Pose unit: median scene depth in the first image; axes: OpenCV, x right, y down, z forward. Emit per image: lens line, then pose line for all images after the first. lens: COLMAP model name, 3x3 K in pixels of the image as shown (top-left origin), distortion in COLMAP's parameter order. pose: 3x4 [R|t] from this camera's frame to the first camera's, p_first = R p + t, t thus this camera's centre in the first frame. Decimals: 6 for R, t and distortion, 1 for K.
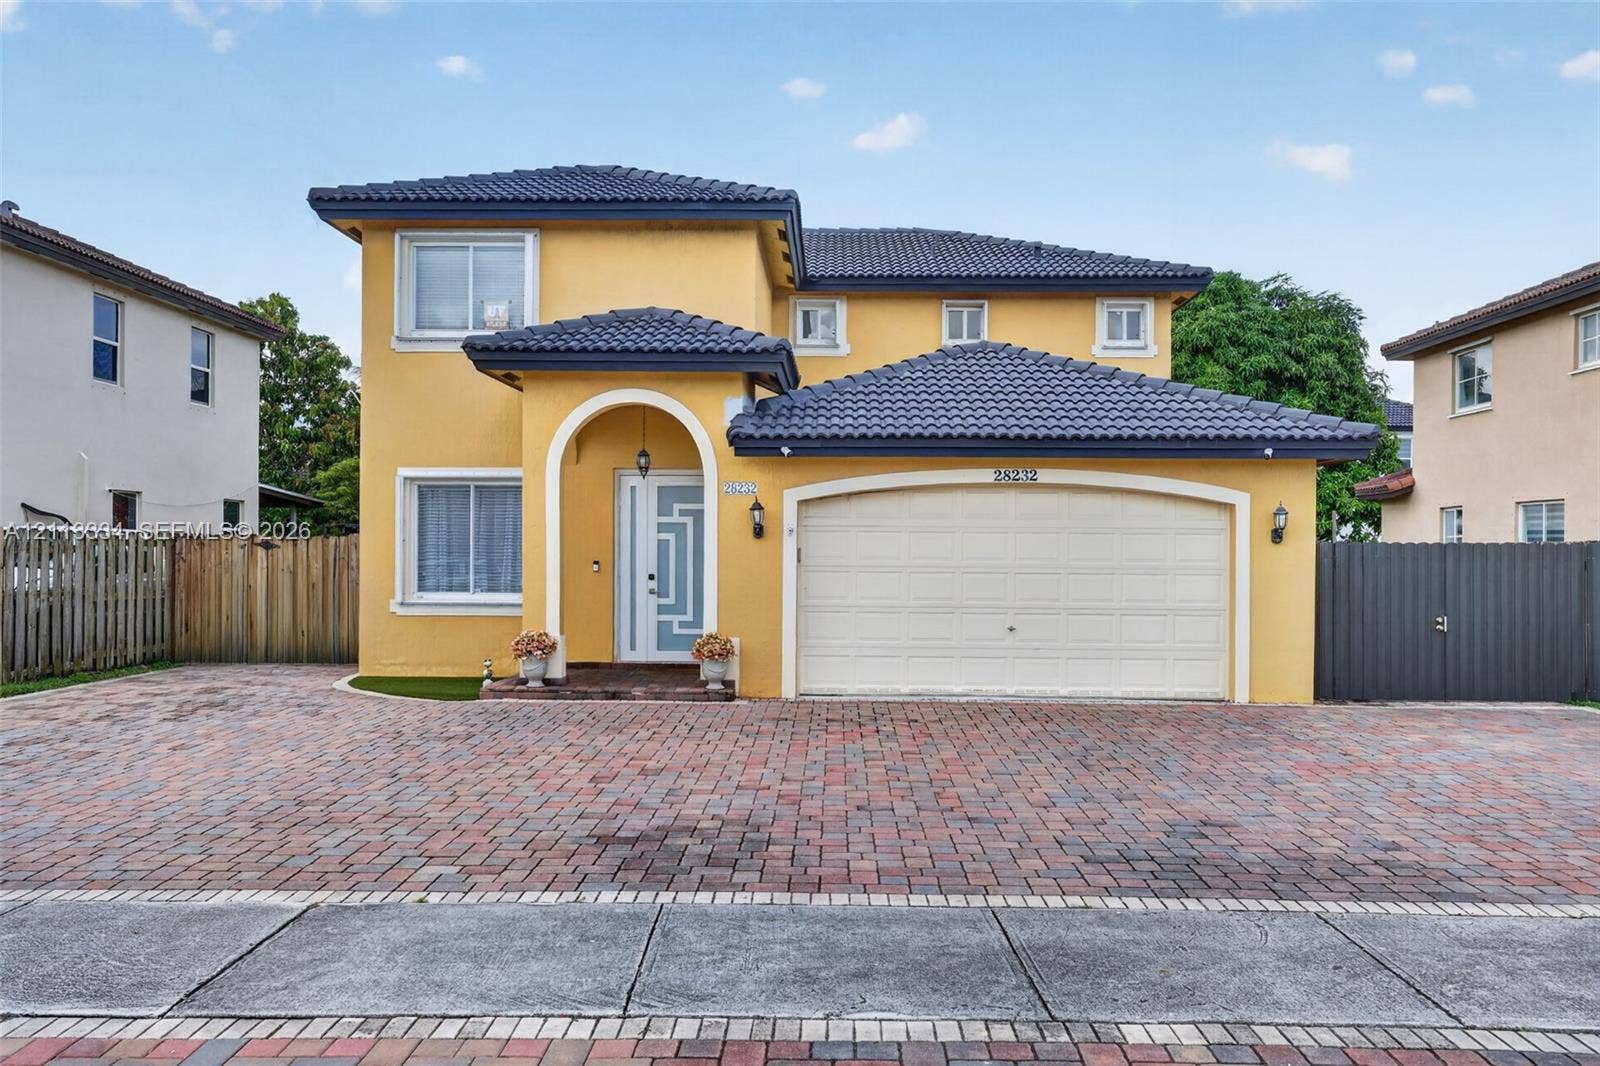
lens RADIAL K [[1255.7, 0, 806.7], [0, 1255.7, 536.9], [0, 0, 1]] dist [-0.005474, 0.005410]
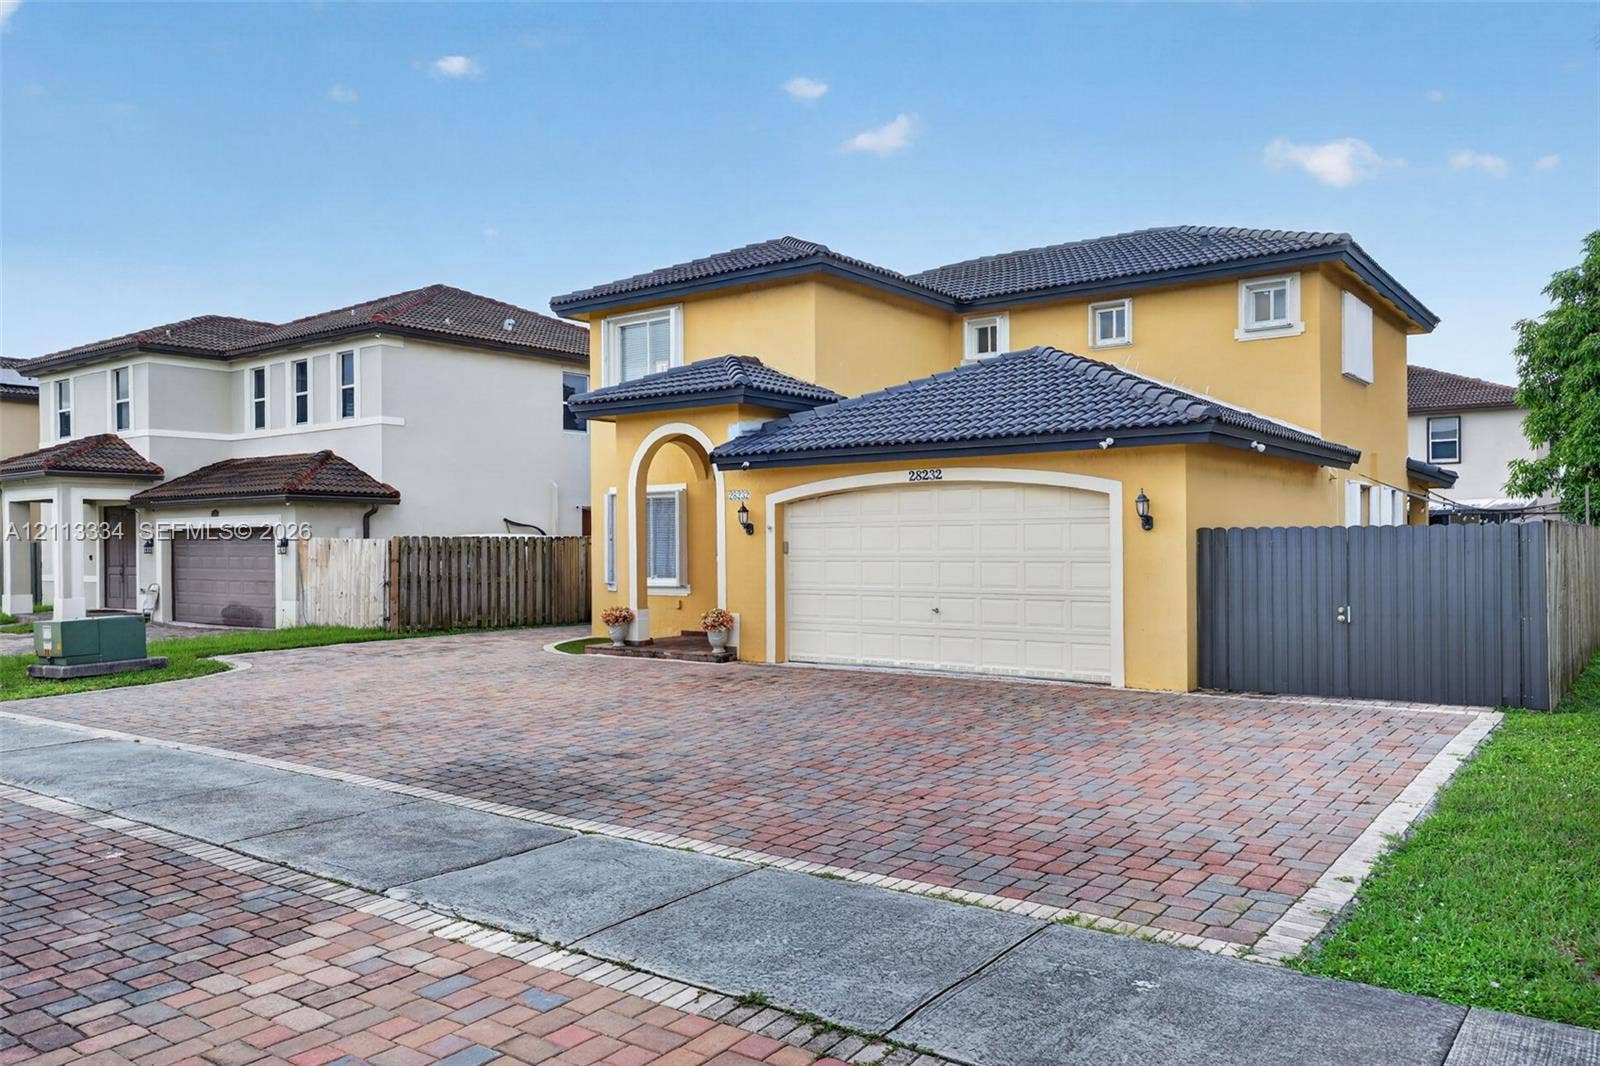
lens RADIAL K [[1179.6, 0, 813.4], [0, 1179.6, 531.0], [0, 0, 1]] dist [0.003349, -0.005818]
pose [[0.816141, -0.019787, -0.577514, 0.688450], [0.020541, 0.999775, -0.005225, 0.004826], [0.577488, -0.007599, 0.816364, 0.071381]]
